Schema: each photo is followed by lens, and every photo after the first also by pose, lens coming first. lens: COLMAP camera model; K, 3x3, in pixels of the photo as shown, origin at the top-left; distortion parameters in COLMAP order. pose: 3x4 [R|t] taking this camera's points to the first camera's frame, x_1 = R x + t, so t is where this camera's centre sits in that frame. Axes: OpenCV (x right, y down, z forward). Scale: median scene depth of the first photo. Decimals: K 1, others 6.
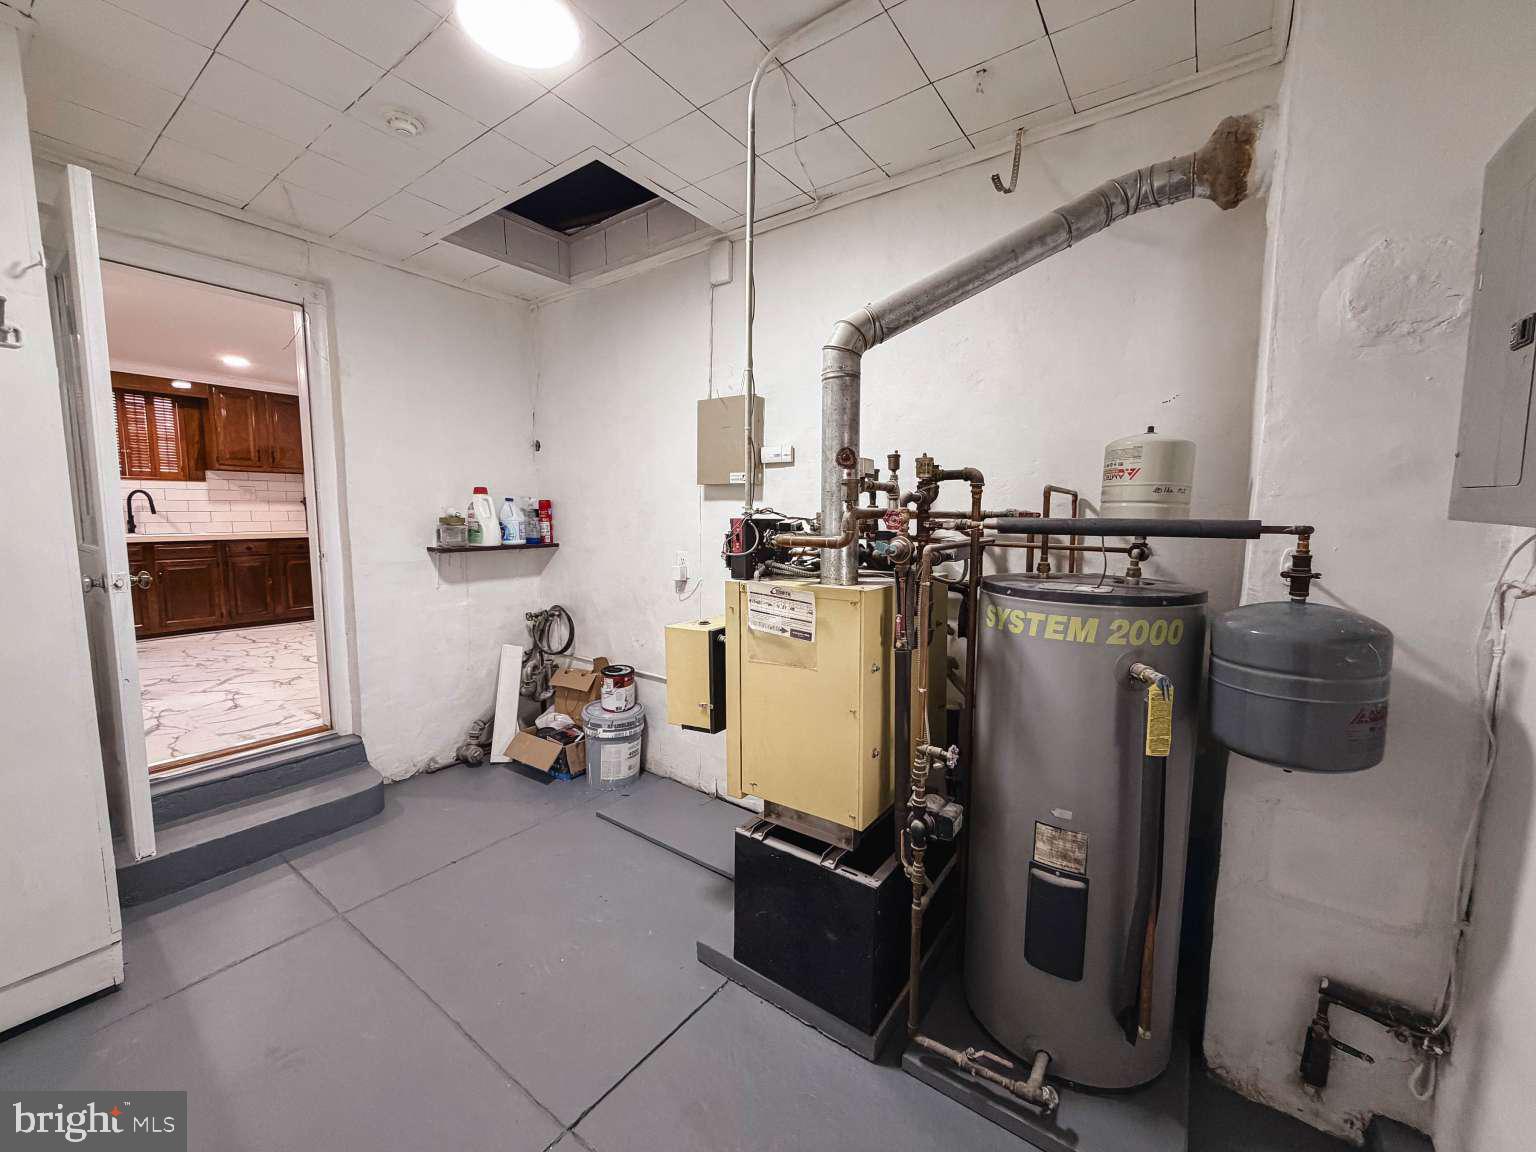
lens RADIAL K [[610.0, 0, 766.7], [0, 610.0, 571.1], [0, 0, 1]] dist [-0.000649, 0.000216]
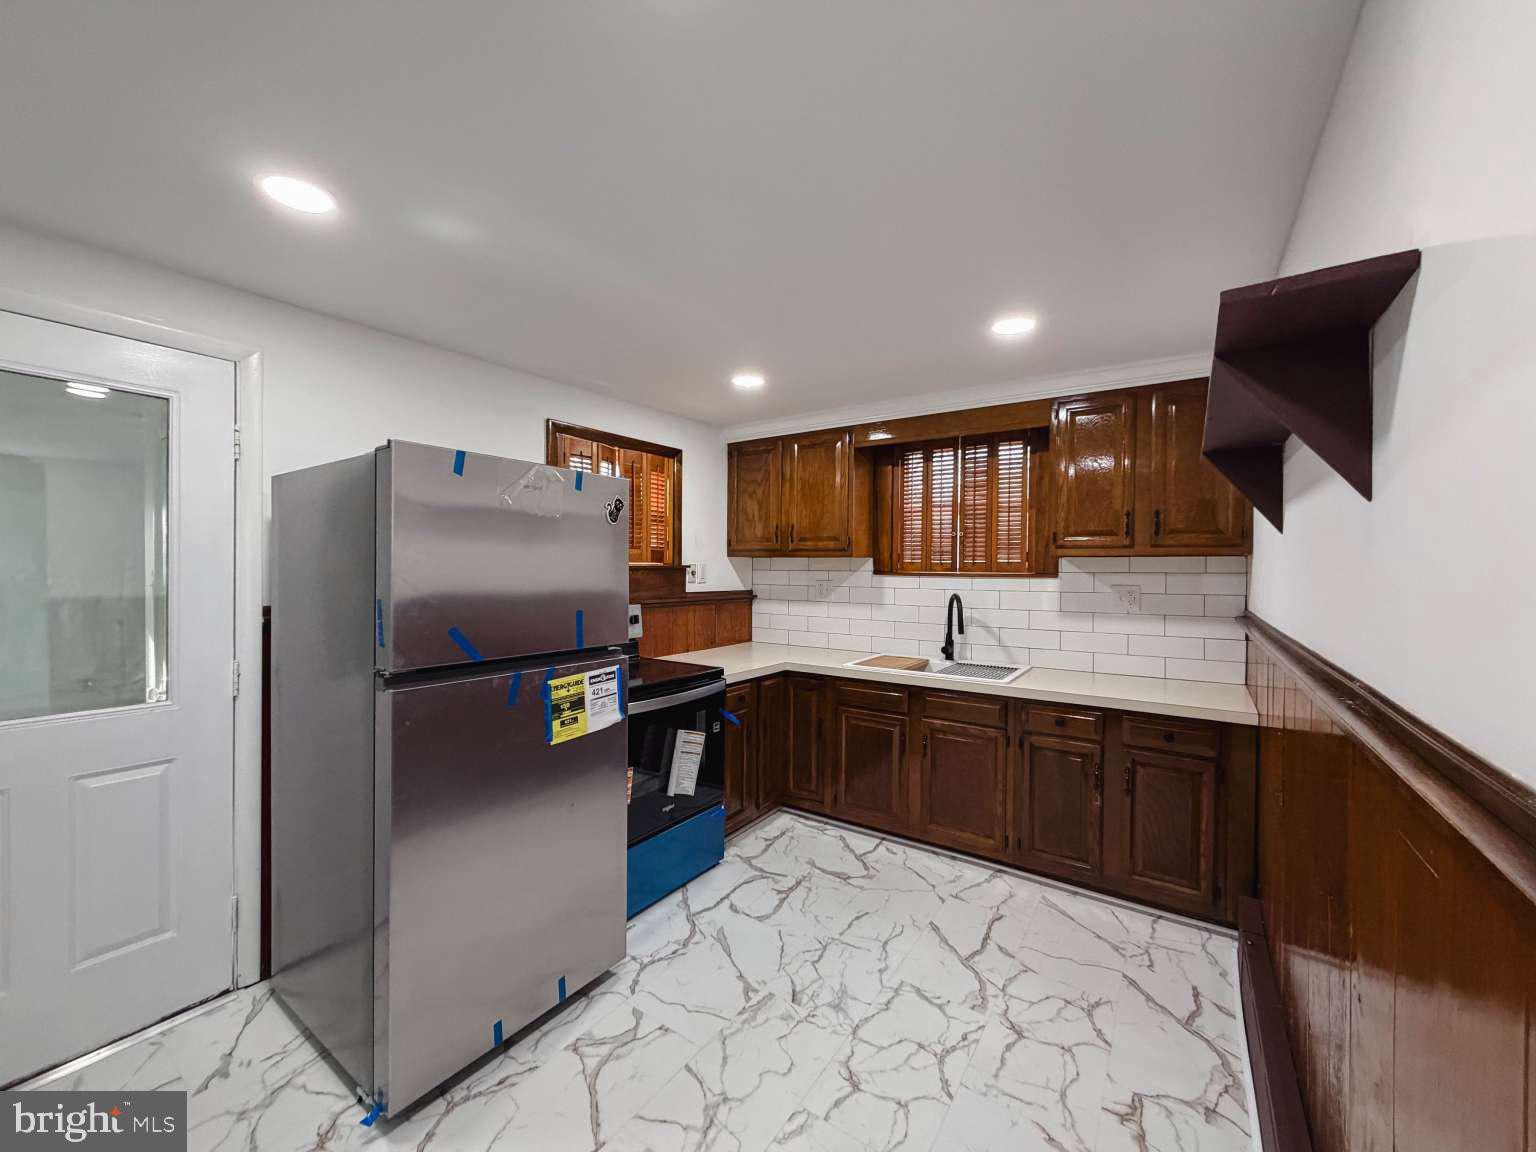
lens RADIAL K [[610.0, 0, 766.6], [0, 610.0, 574.0], [0, 0, 1]] dist [-0.000649, 0.000216]
pose [[0.012847, 0.002069, -0.999915, -0.370114], [-0.109547, 0.993981, 0.000649, -0.122257], [0.993899, 0.109529, 0.012997, 0.734014]]
